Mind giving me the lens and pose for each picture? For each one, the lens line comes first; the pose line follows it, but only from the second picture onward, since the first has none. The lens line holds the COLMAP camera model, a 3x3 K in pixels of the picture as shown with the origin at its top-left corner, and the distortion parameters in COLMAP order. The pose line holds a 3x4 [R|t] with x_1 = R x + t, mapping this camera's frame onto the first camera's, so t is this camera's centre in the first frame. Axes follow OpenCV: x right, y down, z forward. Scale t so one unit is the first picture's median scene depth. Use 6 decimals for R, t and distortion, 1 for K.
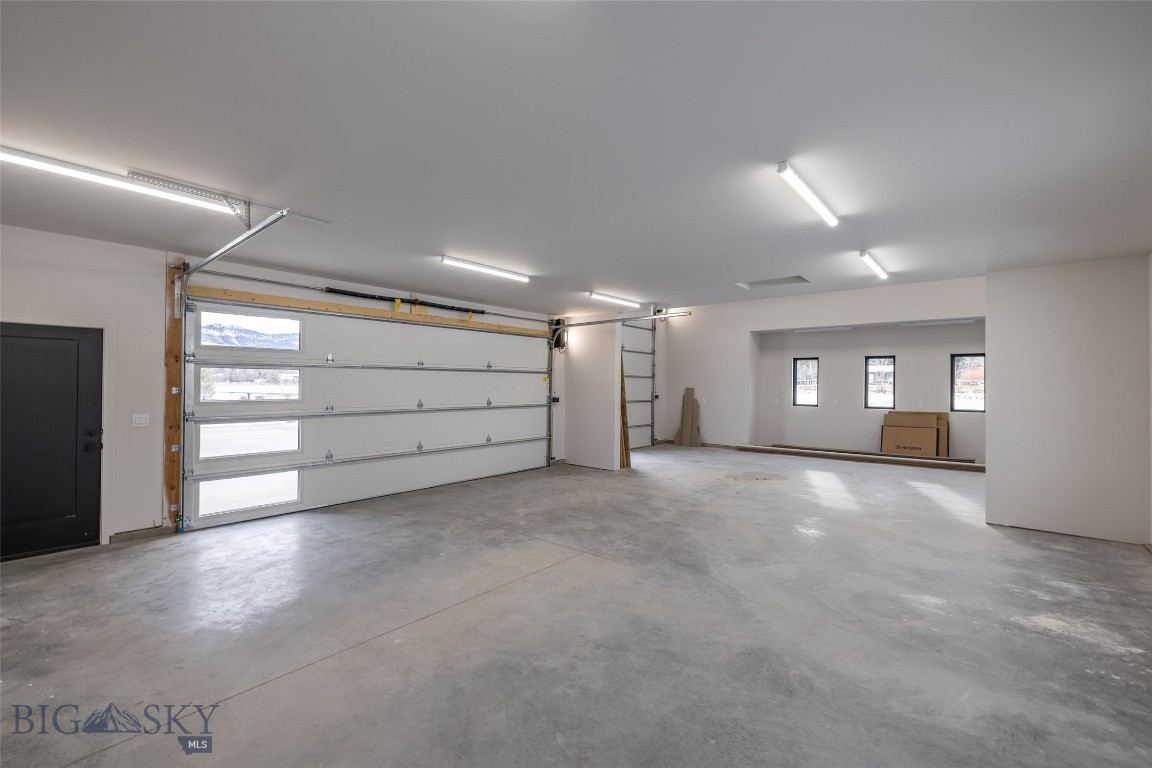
lens RADIAL K [[488.3, 0, 580.9], [0, 488.3, 383.4], [0, 0, 1]] dist [0.003041, 0.001049]
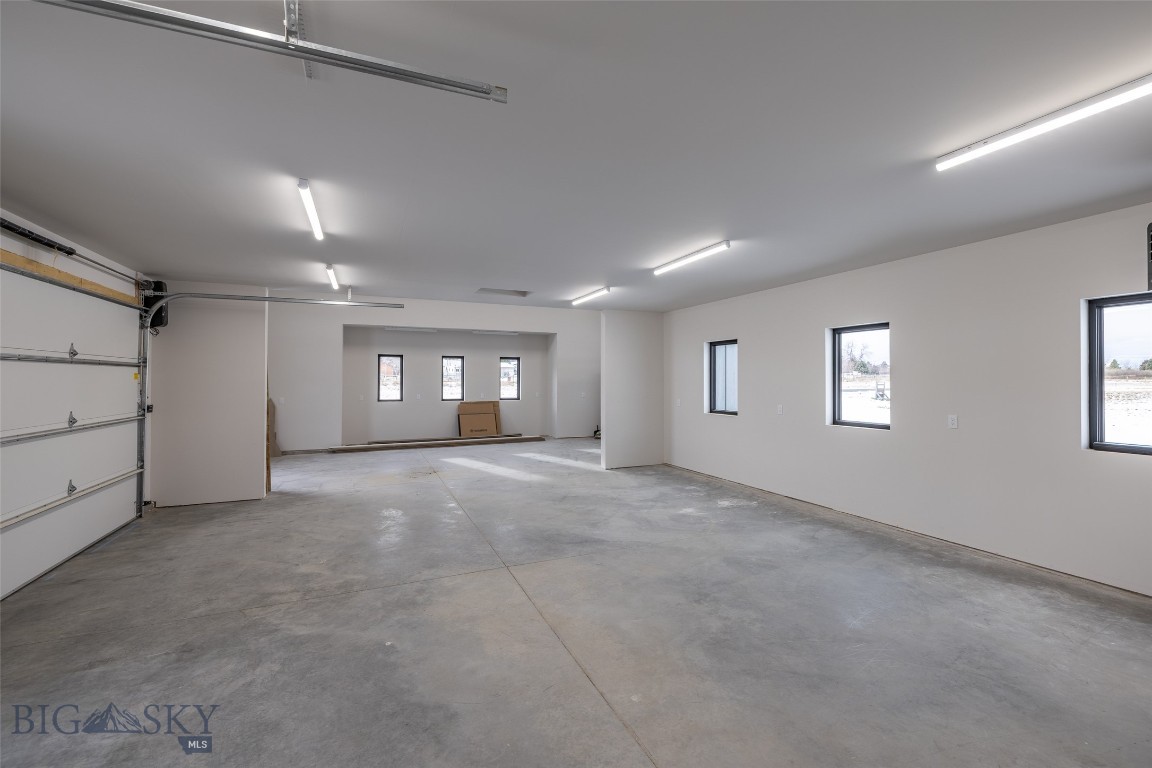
lens RADIAL K [[488.3, 0, 580.6], [0, 488.3, 377.9], [0, 0, 1]] dist [0.003041, 0.001049]
pose [[0.446814, -0.004061, 0.894618, -0.606648], [0.002394, 0.999992, 0.003344, -0.011647], [-0.894624, 0.000648, 0.446820, 0.371164]]
